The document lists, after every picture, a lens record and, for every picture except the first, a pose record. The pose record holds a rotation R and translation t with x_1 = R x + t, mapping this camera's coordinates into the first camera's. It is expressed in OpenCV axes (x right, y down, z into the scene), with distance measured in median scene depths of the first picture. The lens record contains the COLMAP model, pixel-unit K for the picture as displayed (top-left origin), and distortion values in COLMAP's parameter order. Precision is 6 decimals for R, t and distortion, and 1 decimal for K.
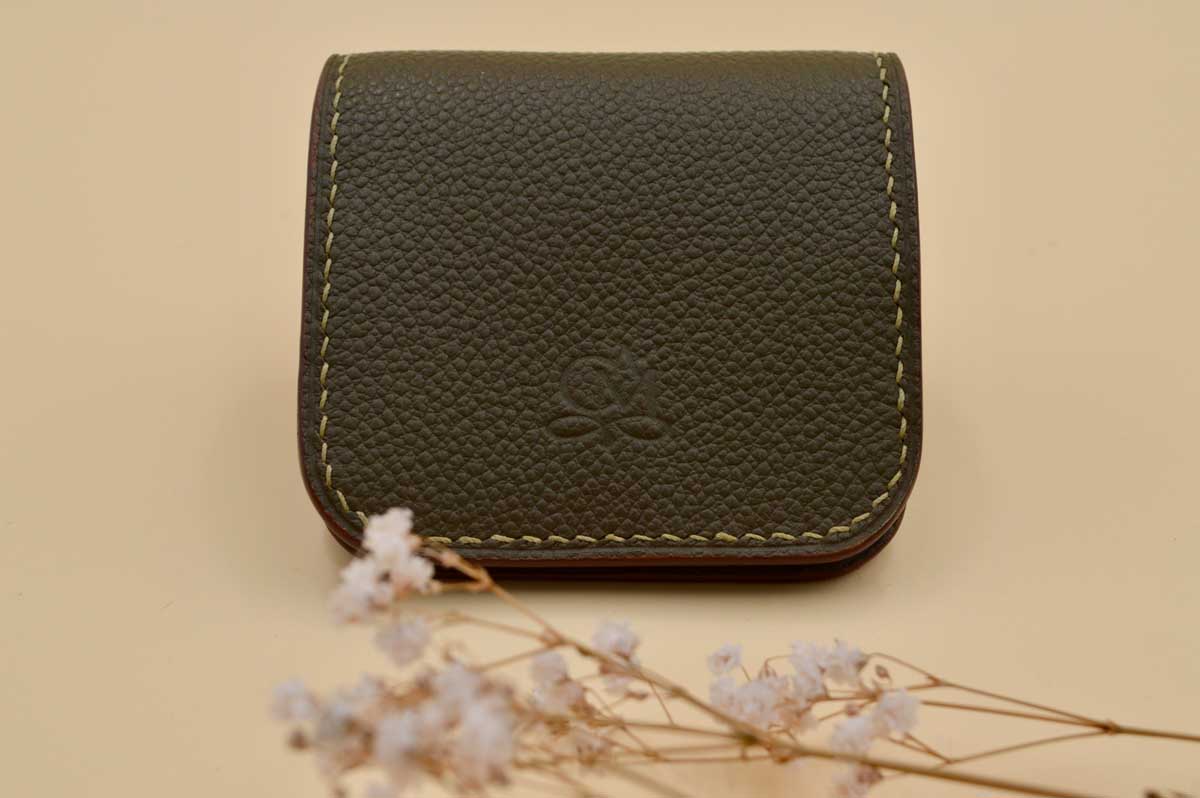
lens RADIAL K [[1745.5, 0, 600.0], [0, 1745.5, 399.0], [0, 0, 1]] dist [-0.136948, 0.032941]
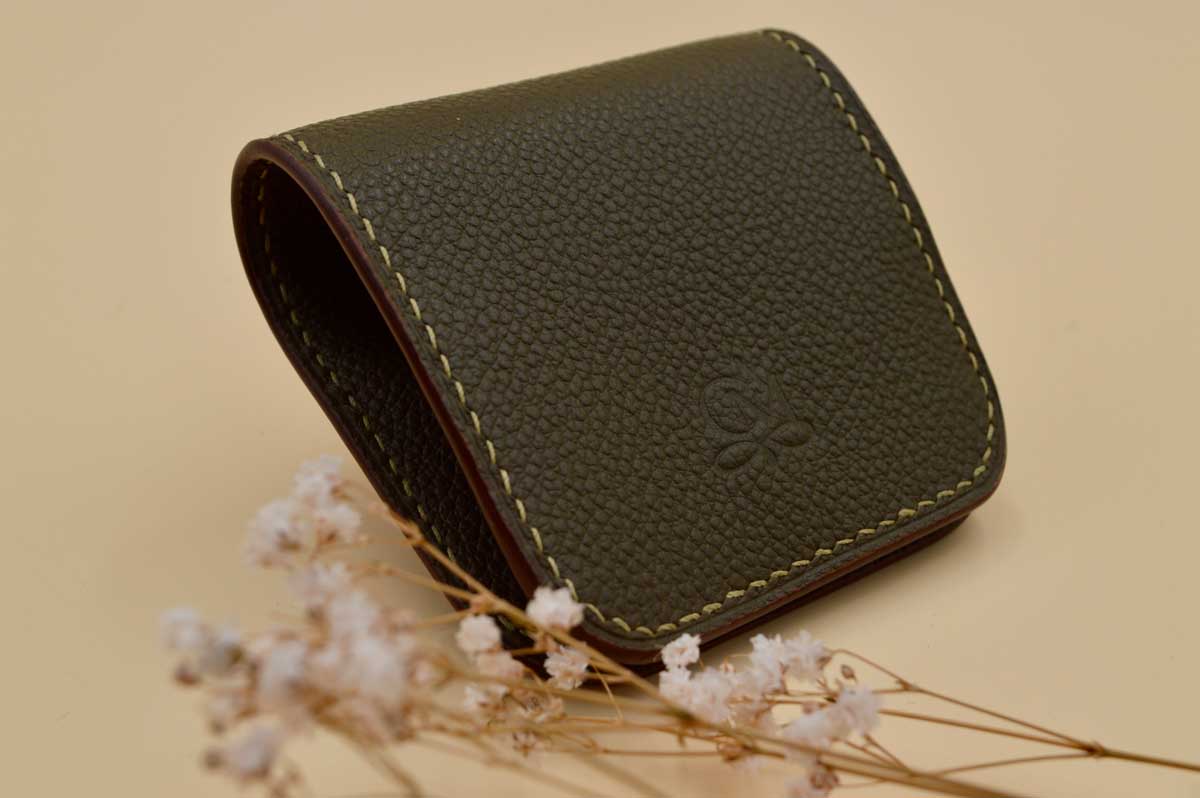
lens RADIAL K [[1745.5, 0, 600.0], [0, 1745.5, 399.0], [0, 0, 1]] dist [-0.136948, 0.032941]
pose [[0.772932, -0.275661, 0.571478, -0.578097], [0.312793, 0.949184, 0.034796, -0.066269], [-0.552030, 0.151860, 0.819879, 0.281492]]
